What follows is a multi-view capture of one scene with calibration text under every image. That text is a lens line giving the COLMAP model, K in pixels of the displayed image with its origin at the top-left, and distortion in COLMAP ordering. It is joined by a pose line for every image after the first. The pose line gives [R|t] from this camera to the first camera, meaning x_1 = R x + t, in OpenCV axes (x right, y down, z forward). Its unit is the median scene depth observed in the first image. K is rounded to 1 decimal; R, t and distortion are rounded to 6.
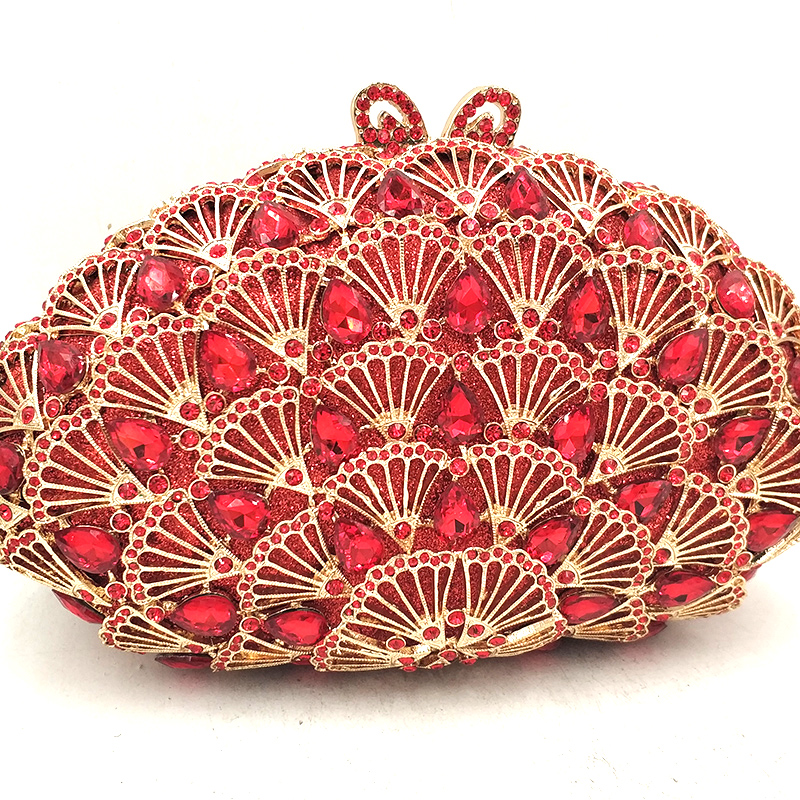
lens RADIAL K [[1038.7, 0, 383.9], [0, 1038.7, 381.0], [0, 0, 1]] dist [0.027949, 0.000000]
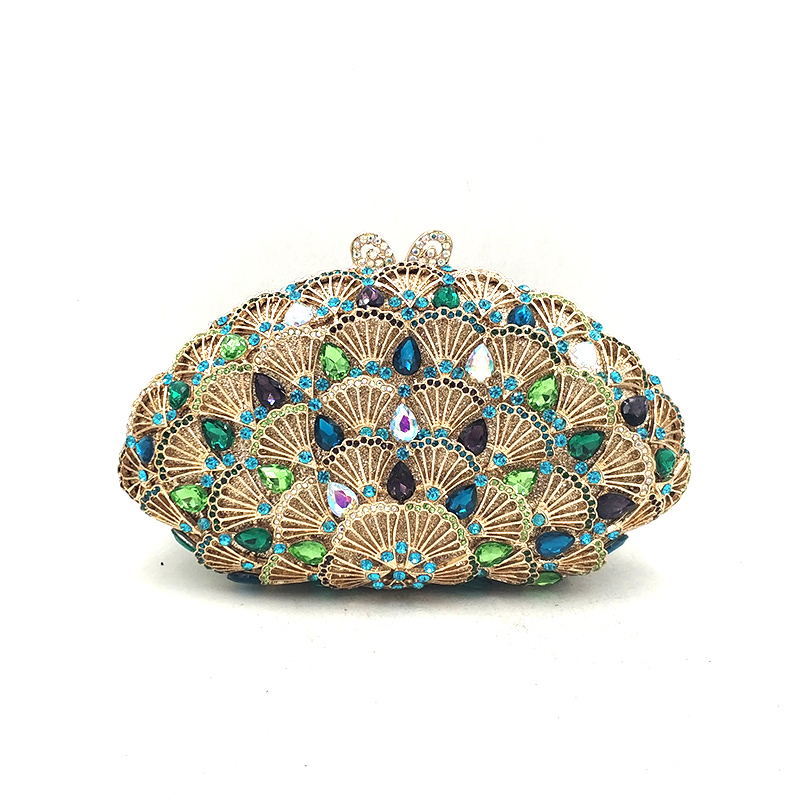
lens RADIAL K [[1141.0, 0, 356.7], [0, 1141.0, 407.6], [0, 0, 1]] dist [0.088735, 0.000000]
pose [[0.982603, 0.003190, -0.185692, 0.341605], [-0.023490, 0.993958, -0.107221, 0.207324], [0.184228, 0.109717, 0.976741, -0.822286]]
